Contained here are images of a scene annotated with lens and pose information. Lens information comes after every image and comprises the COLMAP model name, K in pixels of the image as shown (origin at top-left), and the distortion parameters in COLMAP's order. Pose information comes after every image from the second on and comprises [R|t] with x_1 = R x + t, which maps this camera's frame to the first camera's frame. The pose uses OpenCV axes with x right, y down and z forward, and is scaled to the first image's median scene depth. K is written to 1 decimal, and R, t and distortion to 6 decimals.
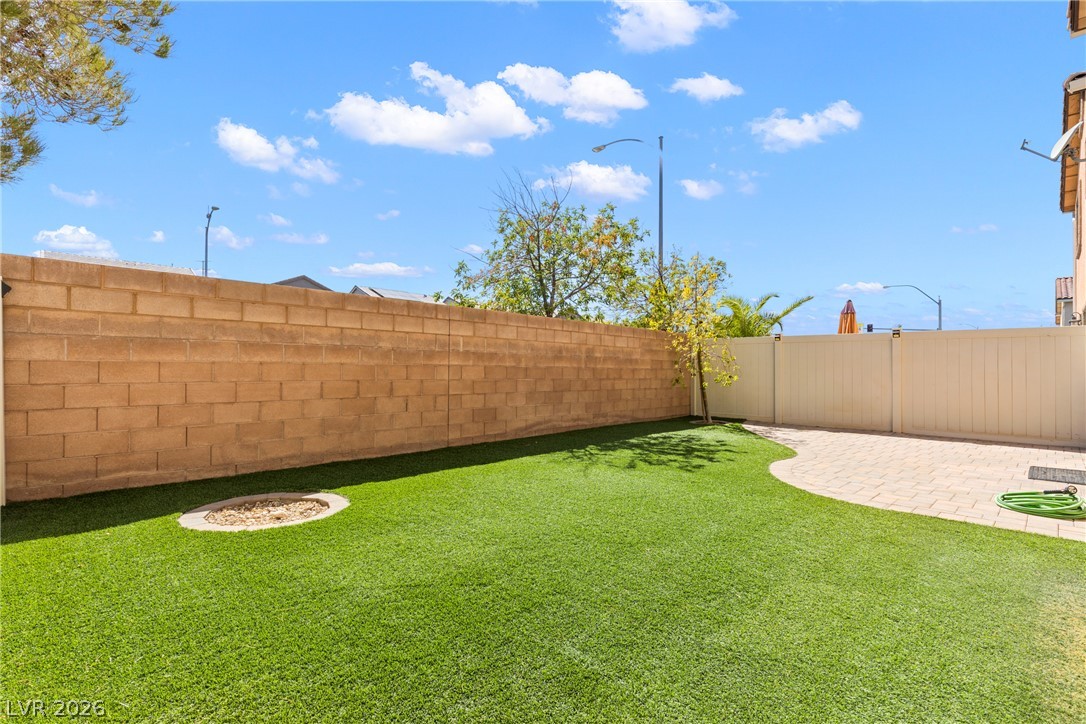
lens RADIAL K [[506.4, 0, 544.8], [0, 506.4, 365.2], [0, 0, 1]] dist [0.002638, 0.000402]
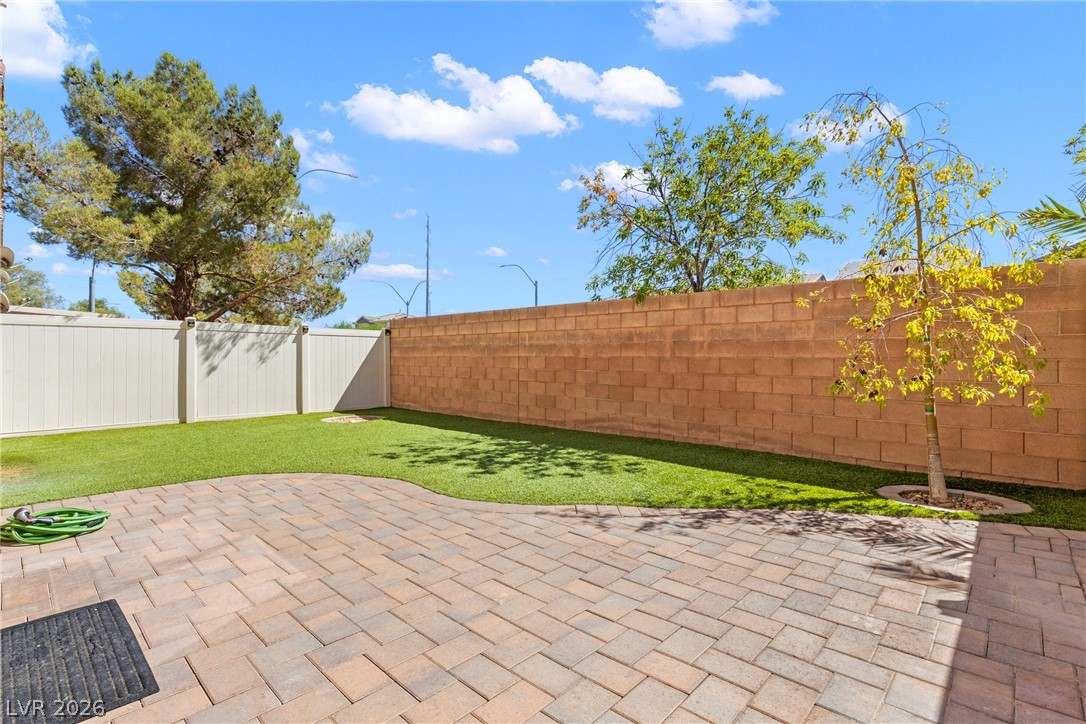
lens RADIAL K [[506.4, 0, 547.7], [0, 506.4, 358.9], [0, 0, 1]] dist [0.002638, 0.000402]
pose [[0.031201, -0.010812, -0.999455, 0.936289], [0.001944, 0.999940, -0.010757, 0.017025], [0.999511, -0.001607, 0.031221, 0.924016]]
